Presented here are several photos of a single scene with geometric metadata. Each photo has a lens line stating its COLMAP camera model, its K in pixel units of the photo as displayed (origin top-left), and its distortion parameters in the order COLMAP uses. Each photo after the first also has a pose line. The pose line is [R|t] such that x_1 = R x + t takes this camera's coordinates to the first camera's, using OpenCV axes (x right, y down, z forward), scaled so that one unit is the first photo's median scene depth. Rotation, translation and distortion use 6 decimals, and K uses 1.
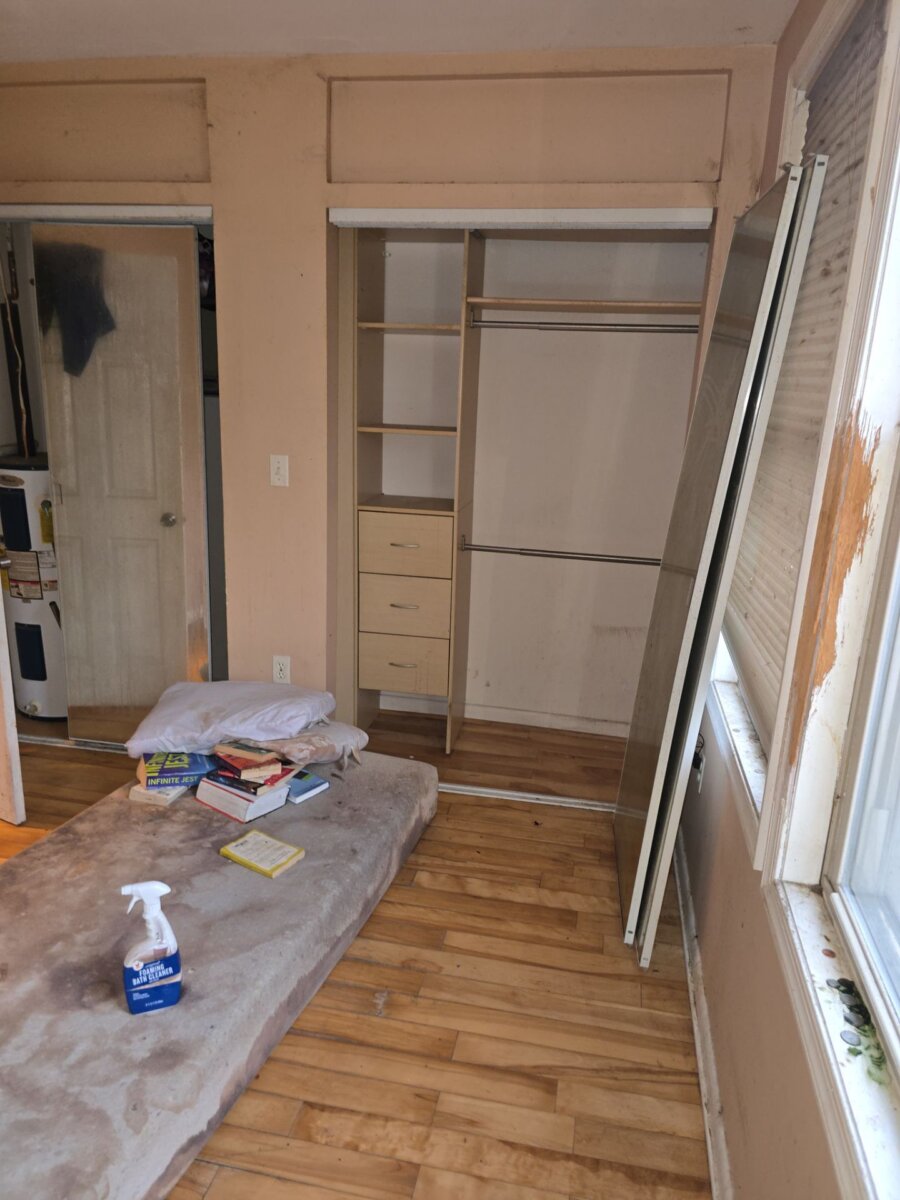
lens RADIAL K [[804.9, 0, 462.7], [0, 804.9, 598.6], [0, 0, 1]] dist [0.069908, -0.067682]
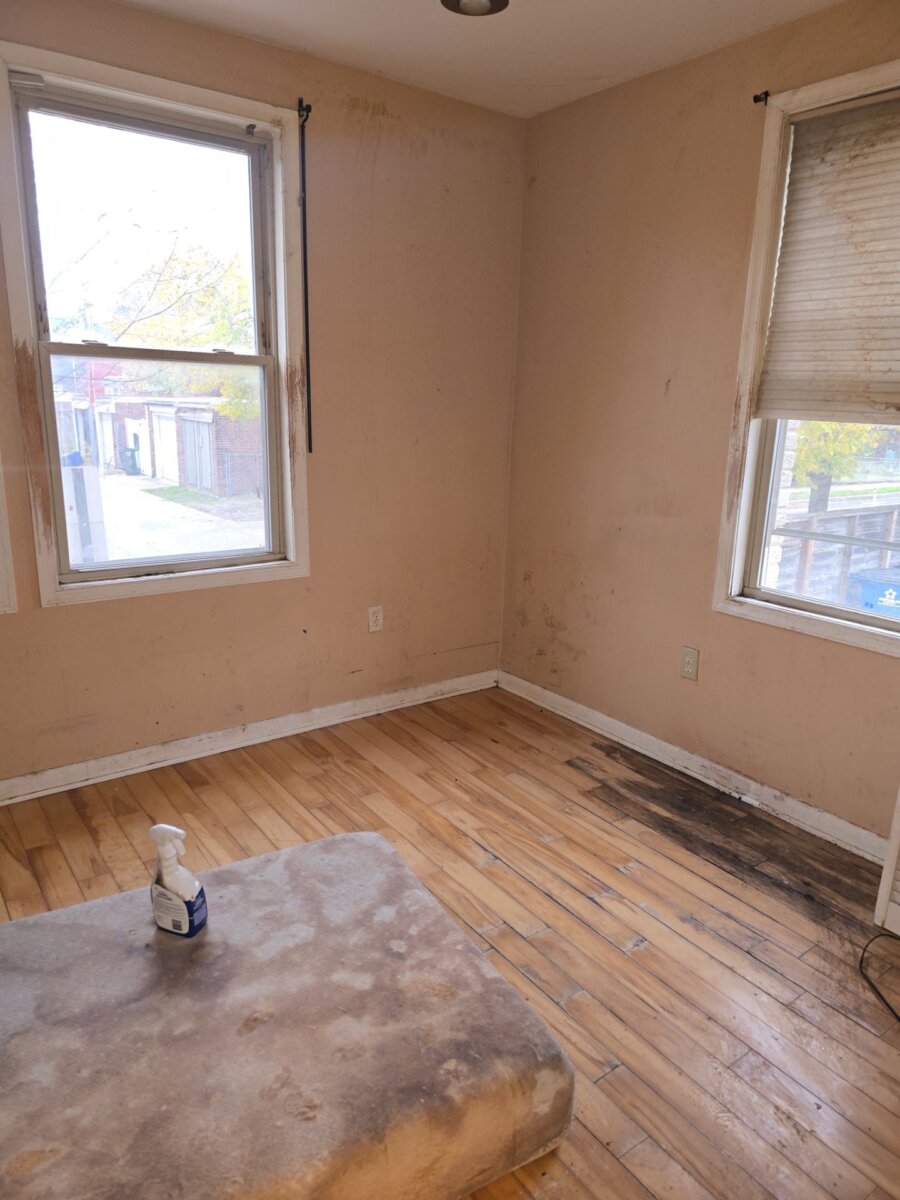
lens RADIAL K [[804.9, 0, 453.2], [0, 804.9, 603.5], [0, 0, 1]] dist [0.069908, -0.067682]
pose [[-0.732572, -0.233079, 0.639541, -0.800217], [0.113418, 0.884618, 0.452313, -0.200218], [-0.671174, 0.403887, -0.621611, 0.834567]]
